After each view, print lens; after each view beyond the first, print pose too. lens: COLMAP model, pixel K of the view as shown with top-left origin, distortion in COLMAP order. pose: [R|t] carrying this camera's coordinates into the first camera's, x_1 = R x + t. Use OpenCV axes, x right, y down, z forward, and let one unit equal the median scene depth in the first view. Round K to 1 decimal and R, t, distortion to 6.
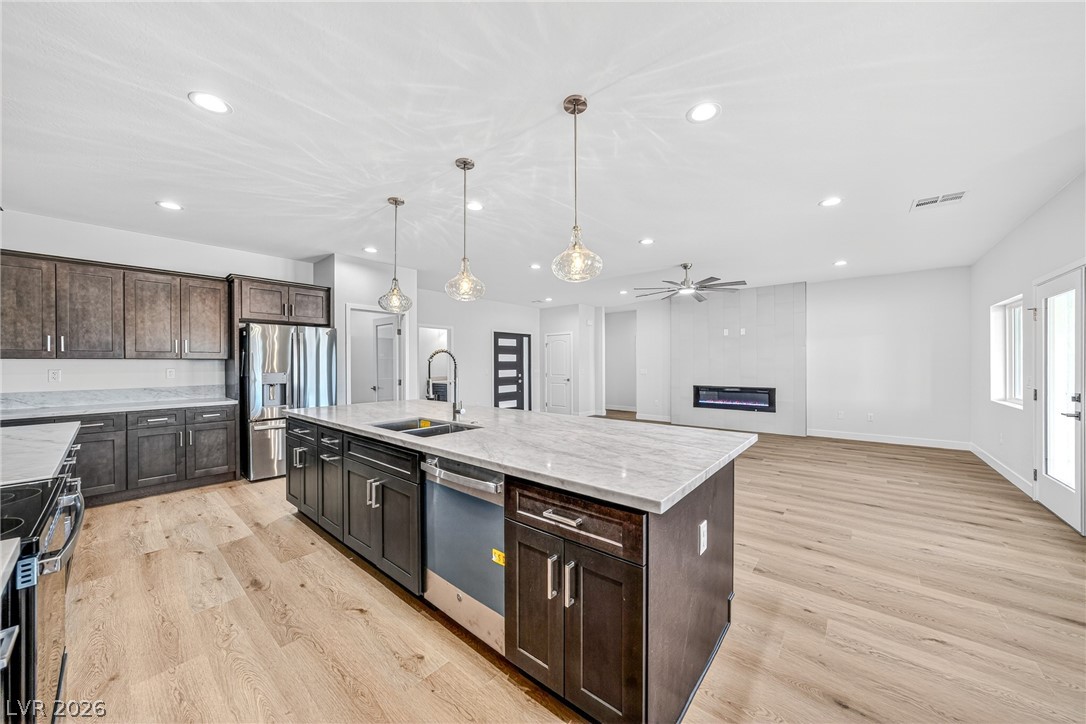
lens RADIAL K [[377.2, 0, 546.8], [0, 377.2, 363.3], [0, 0, 1]] dist [-0.024051, 0.005570]
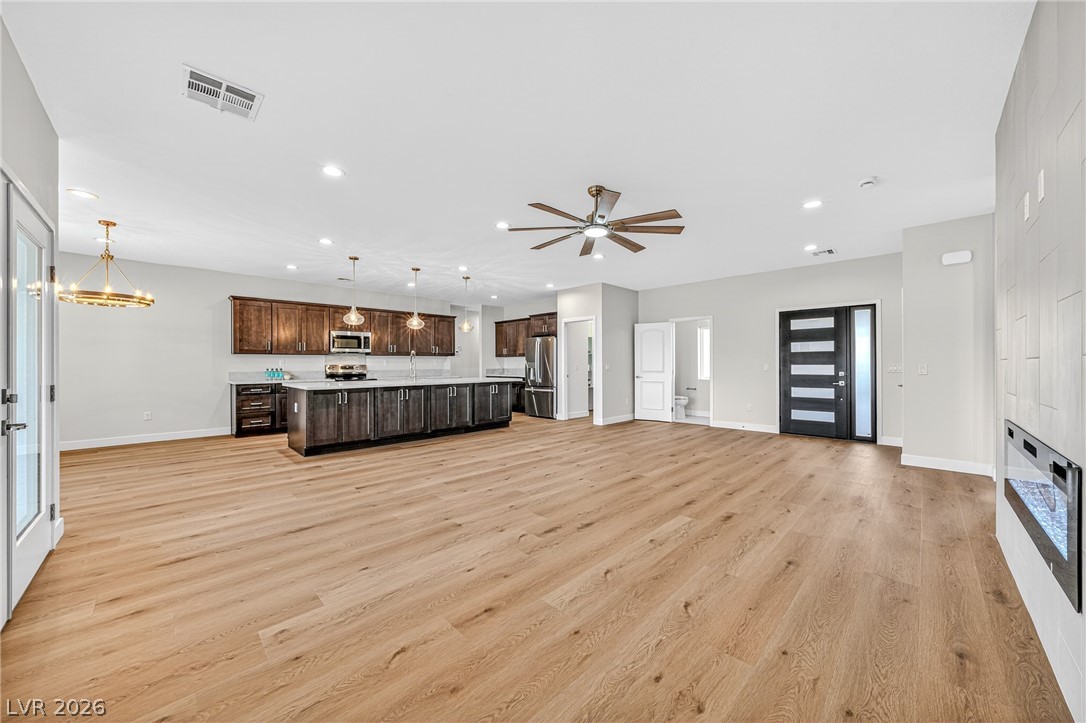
lens RADIAL K [[388.2, 0, 552.7], [0, 388.2, 360.8], [0, 0, 1]] dist [-0.022430, 0.005405]
pose [[-0.075503, -0.005109, -0.997132, 1.393112], [0.003182, 0.999981, -0.005365, 0.029163], [0.997140, -0.003578, -0.075486, 1.345411]]
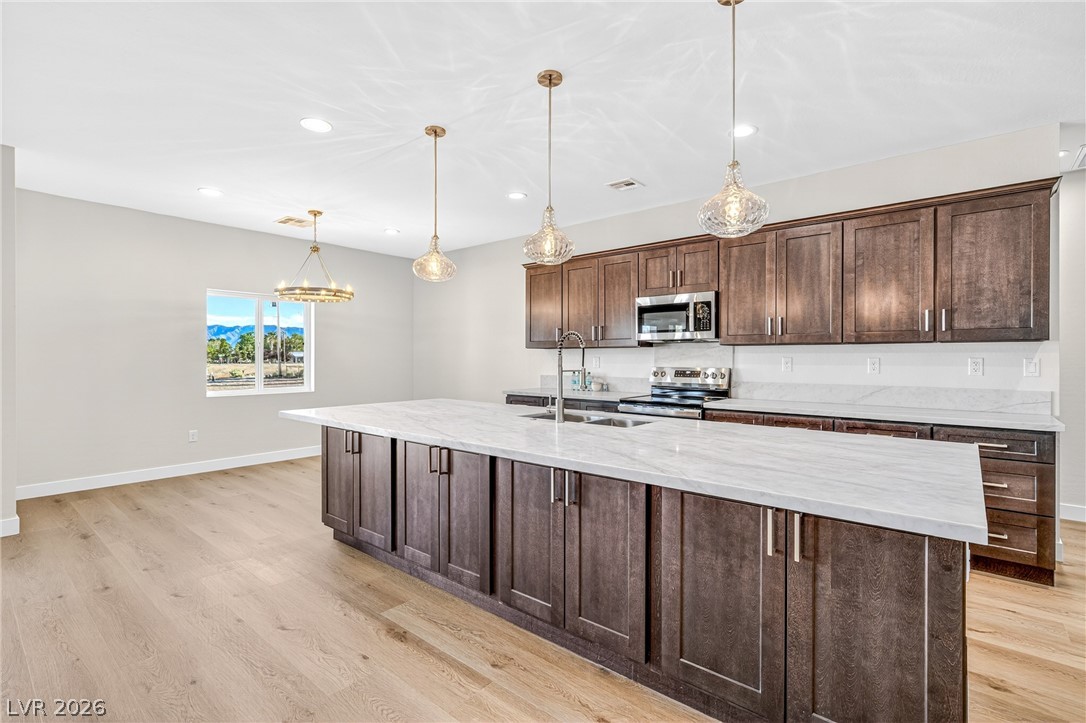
lens RADIAL K [[505.5, 0, 542.0], [0, 505.5, 358.5], [0, 0, 1]] dist [0.000370, 0.000234]
pose [[-0.999957, 0.000515, 0.009230, -0.141673], [0.000519, 1.000000, 0.000475, 0.013220], [-0.009230, 0.000480, -0.999957, 1.339718]]
